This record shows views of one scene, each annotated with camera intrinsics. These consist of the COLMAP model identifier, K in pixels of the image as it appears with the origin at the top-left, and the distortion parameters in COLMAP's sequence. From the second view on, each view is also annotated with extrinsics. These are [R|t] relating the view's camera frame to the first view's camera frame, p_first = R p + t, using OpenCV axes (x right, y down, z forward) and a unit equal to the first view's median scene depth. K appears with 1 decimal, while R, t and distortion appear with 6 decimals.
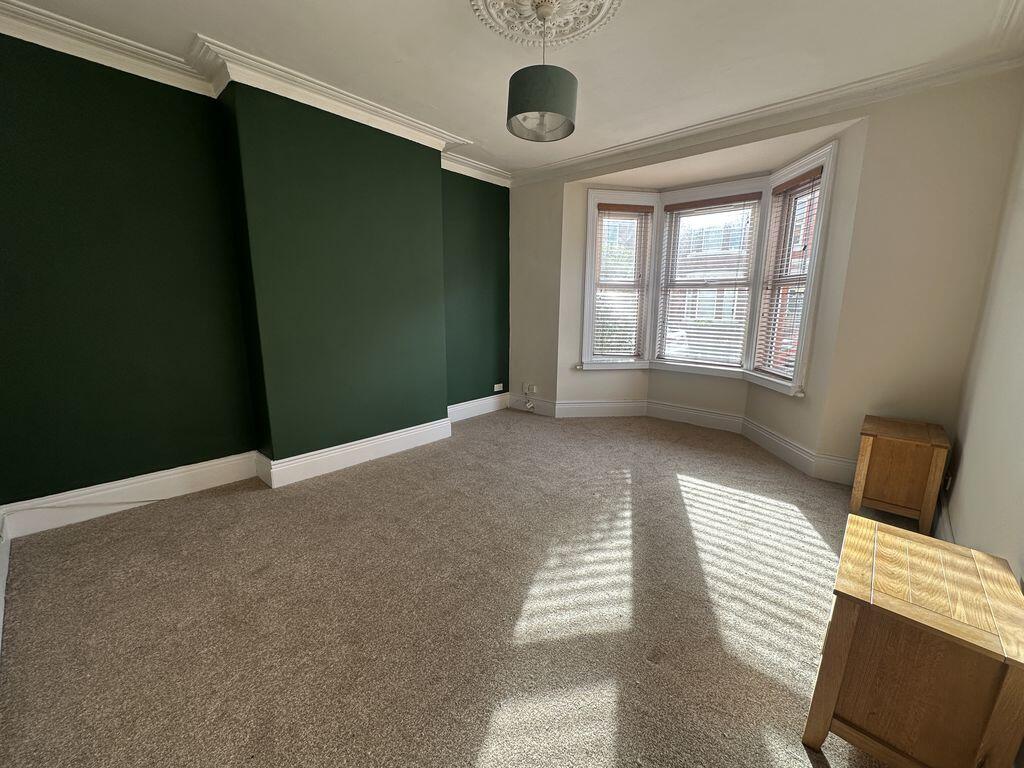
lens RADIAL K [[410.0, 0, 510.5], [0, 410.0, 383.9], [0, 0, 1]] dist [-0.001351, -0.000654]
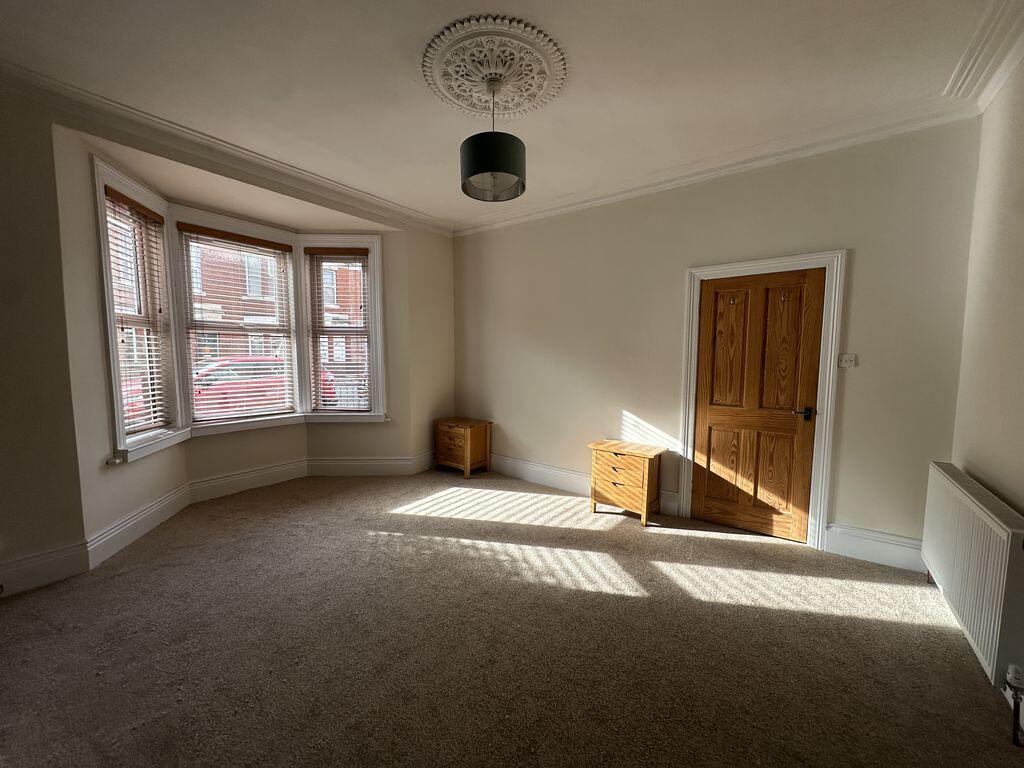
lens RADIAL K [[410.0, 0, 509.9], [0, 410.0, 387.6], [0, 0, 1]] dist [-0.001351, -0.000654]
pose [[-0.095903, -0.097664, 0.990588, -0.714608], [0.179903, 0.977085, 0.113750, -0.176462], [-0.978998, 0.189118, -0.076135, 0.809727]]
